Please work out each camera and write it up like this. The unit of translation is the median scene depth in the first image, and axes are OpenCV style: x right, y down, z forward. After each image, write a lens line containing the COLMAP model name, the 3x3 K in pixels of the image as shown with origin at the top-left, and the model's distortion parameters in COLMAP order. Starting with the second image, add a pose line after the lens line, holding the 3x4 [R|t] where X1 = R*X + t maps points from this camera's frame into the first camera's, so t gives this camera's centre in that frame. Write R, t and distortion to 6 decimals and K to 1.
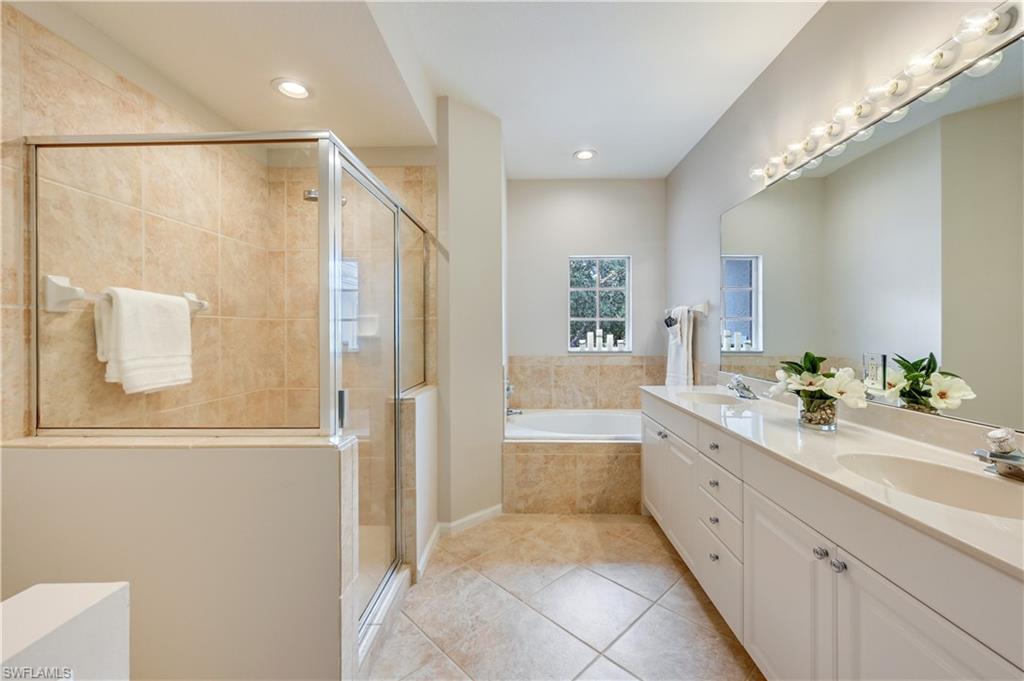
lens RADIAL K [[407.6, 0, 515.6], [0, 407.6, 335.5], [0, 0, 1]] dist [0.000078, -0.000006]
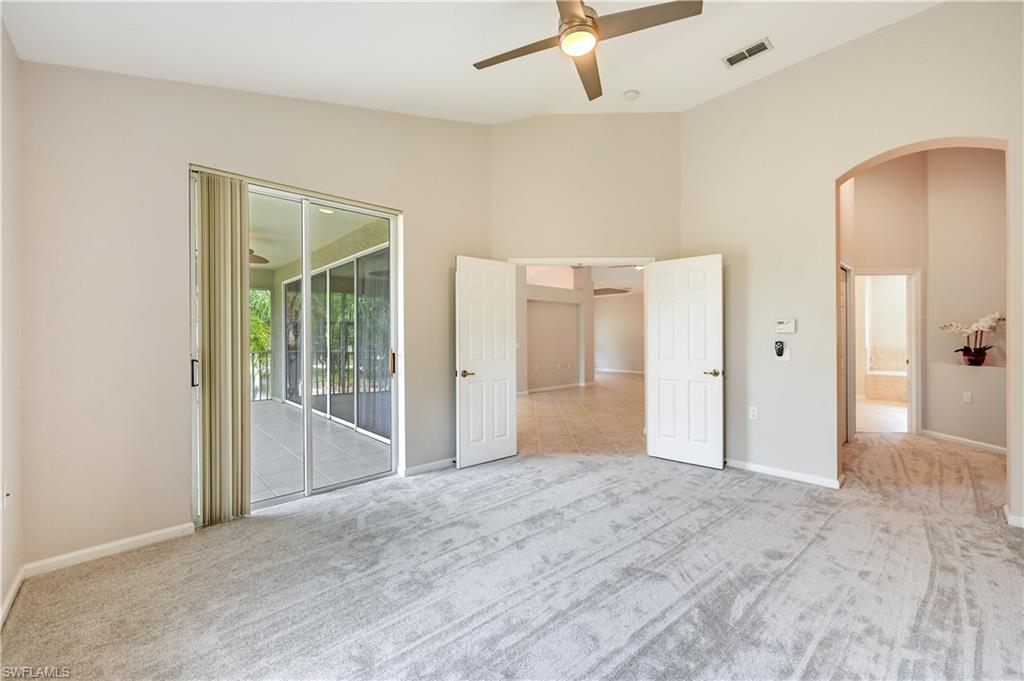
lens RADIAL K [[407.6, 0, 510.0], [0, 407.6, 340.6], [0, 0, 1]] dist [0.000078, -0.000006]
pose [[0.691232, -0.003195, -0.722626, 0.342269], [0.002288, 0.999995, -0.002232, 0.030477], [0.722630, -0.000110, 0.691236, -3.044784]]
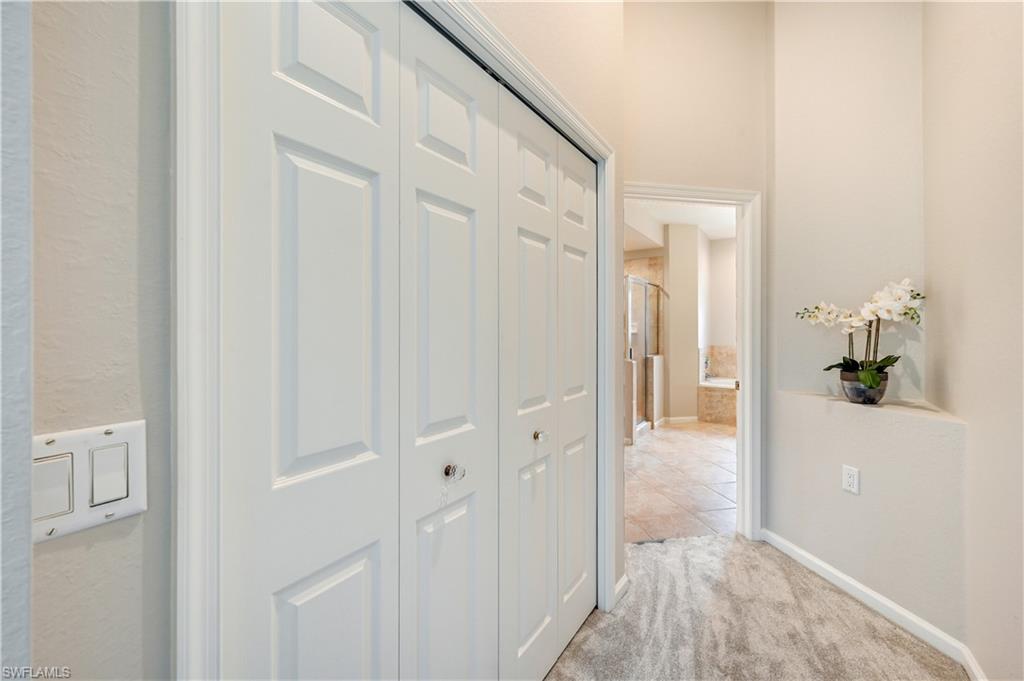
lens RADIAL K [[407.6, 0, 518.2], [0, 407.6, 335.5], [0, 0, 1]] dist [0.000078, -0.000006]
pose [[0.846020, 0.000895, -0.533150, 0.319278], [-0.000916, 1.000000, 0.000225, 0.015056], [0.533150, 0.000298, 0.846021, -1.292747]]
